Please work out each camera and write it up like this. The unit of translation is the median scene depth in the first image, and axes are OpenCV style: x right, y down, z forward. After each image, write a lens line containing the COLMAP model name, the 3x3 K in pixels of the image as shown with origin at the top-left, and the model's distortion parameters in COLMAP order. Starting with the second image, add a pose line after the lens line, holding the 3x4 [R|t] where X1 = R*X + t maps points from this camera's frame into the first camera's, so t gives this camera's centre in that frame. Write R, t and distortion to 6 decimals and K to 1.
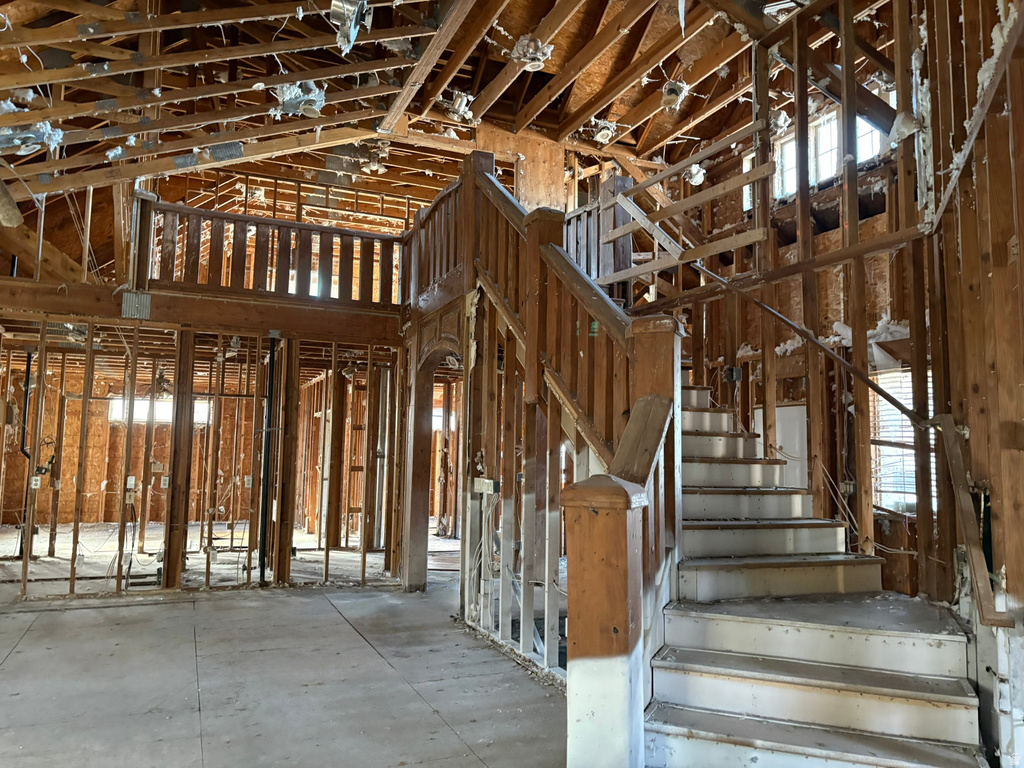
lens RADIAL K [[766.1, 0, 514.1], [0, 766.1, 385.3], [0, 0, 1]] dist [0.059499, -0.060707]
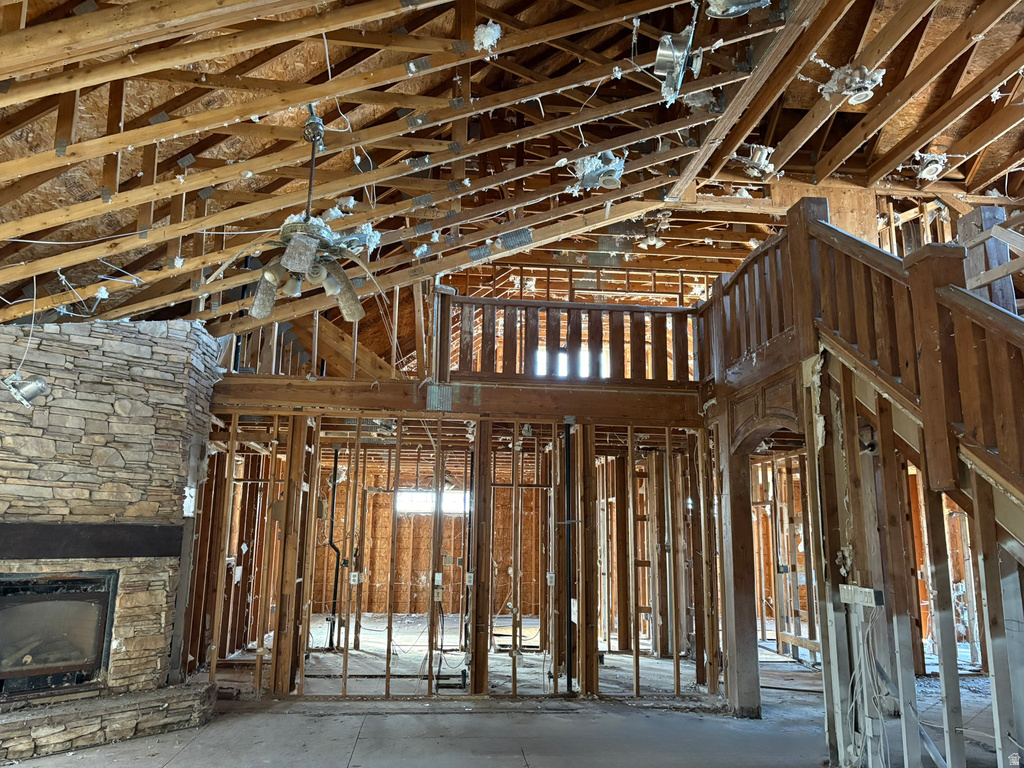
lens RADIAL K [[769.9, 0, 512.1], [0, 769.9, 396.2], [0, 0, 1]] dist [0.040073, -0.031529]
pose [[0.954225, -0.055548, -0.293887, -0.096776], [0.026626, 0.994478, -0.101515, -0.001585], [0.297903, 0.089043, 0.950434, 0.075700]]
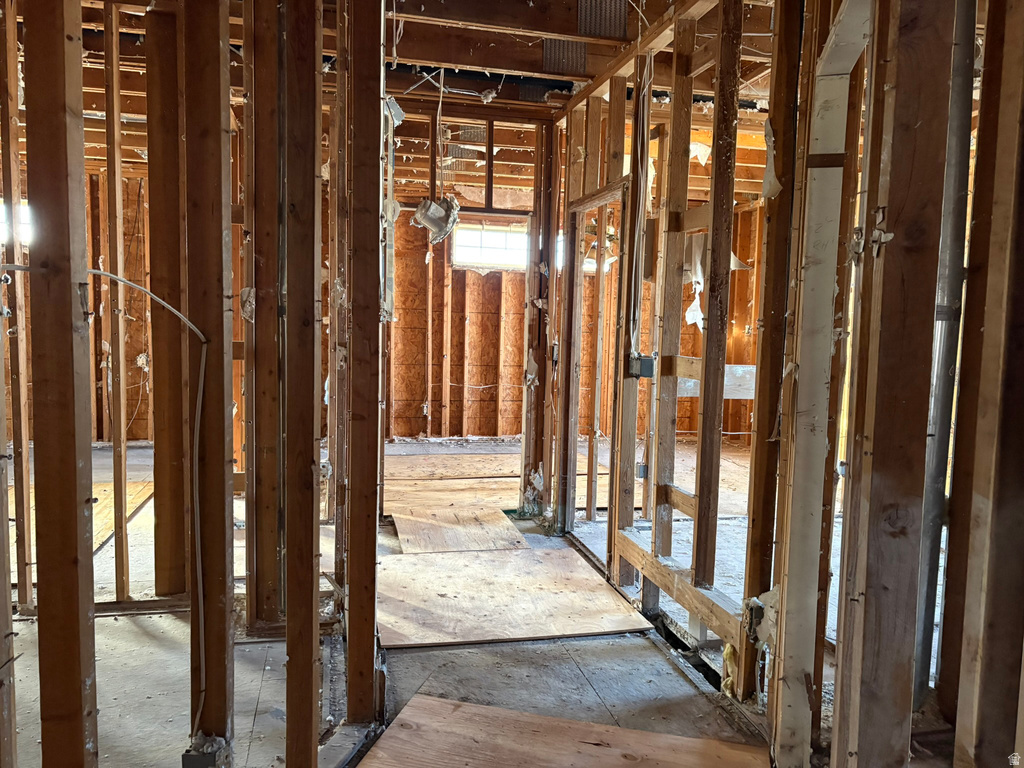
lens RADIAL K [[766.1, 0, 514.1], [0, 766.1, 385.3], [0, 0, 1]] dist [0.059499, -0.060707]
pose [[0.985345, 0.020863, -0.169294, -0.058164], [0.007012, 0.986699, 0.162409, 0.100358], [0.170431, -0.161216, 0.972092, 0.988239]]
